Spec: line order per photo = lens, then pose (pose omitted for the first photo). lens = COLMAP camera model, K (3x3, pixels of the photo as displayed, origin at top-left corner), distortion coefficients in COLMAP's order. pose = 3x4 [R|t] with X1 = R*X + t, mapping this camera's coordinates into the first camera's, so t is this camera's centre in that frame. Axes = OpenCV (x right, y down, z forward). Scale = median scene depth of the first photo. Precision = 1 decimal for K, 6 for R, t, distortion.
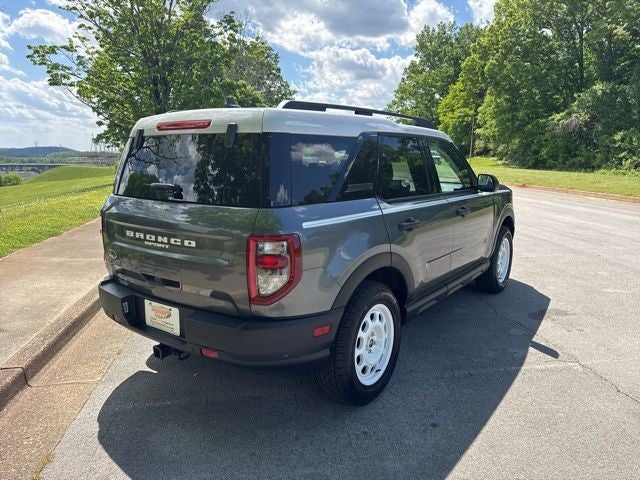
lens RADIAL K [[453.4, 0, 321.4], [0, 453.4, 241.1], [0, 0, 1]] dist [0.028082, -0.030814]
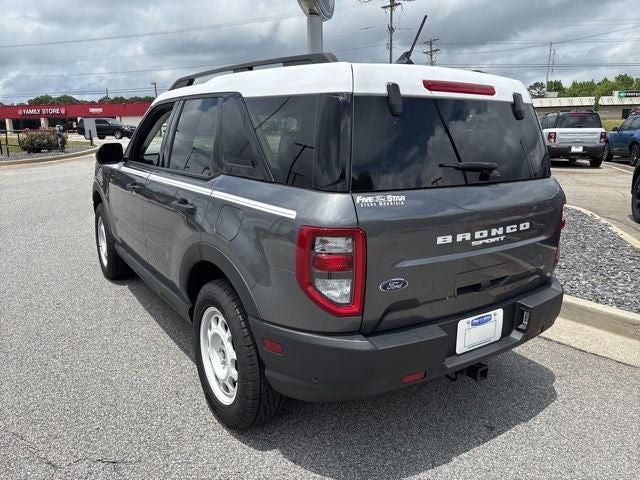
lens RADIAL K [[494.2, 0, 324.2], [0, 494.2, 240.6], [0, 0, 1]] dist [0.012211, 0.001079]
pose [[0.342879, -0.207359, 0.916208, -0.905217], [0.155504, 0.974405, 0.162335, -0.127751], [-0.926419, 0.086813, 0.366348, 0.689619]]
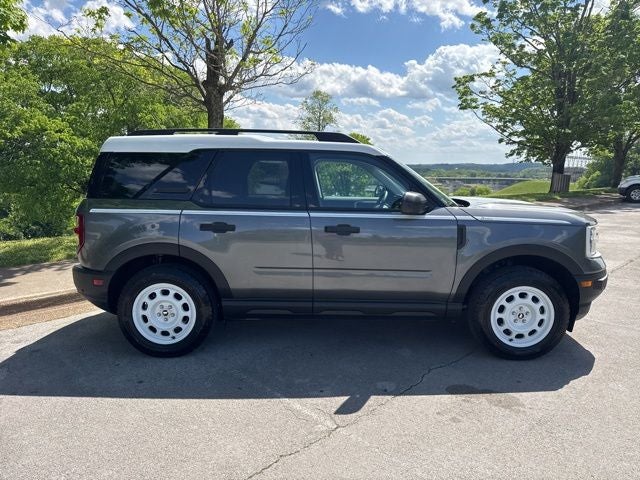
lens RADIAL K [[453.4, 0, 324.8], [0, 453.4, 236.1], [0, 0, 1]] dist [0.028082, -0.030814]
pose [[0.591298, 0.125913, -0.796563, 1.097566], [-0.160501, 0.986350, 0.036770, -0.084572], [0.790320, 0.106107, 0.603436, 0.447569]]
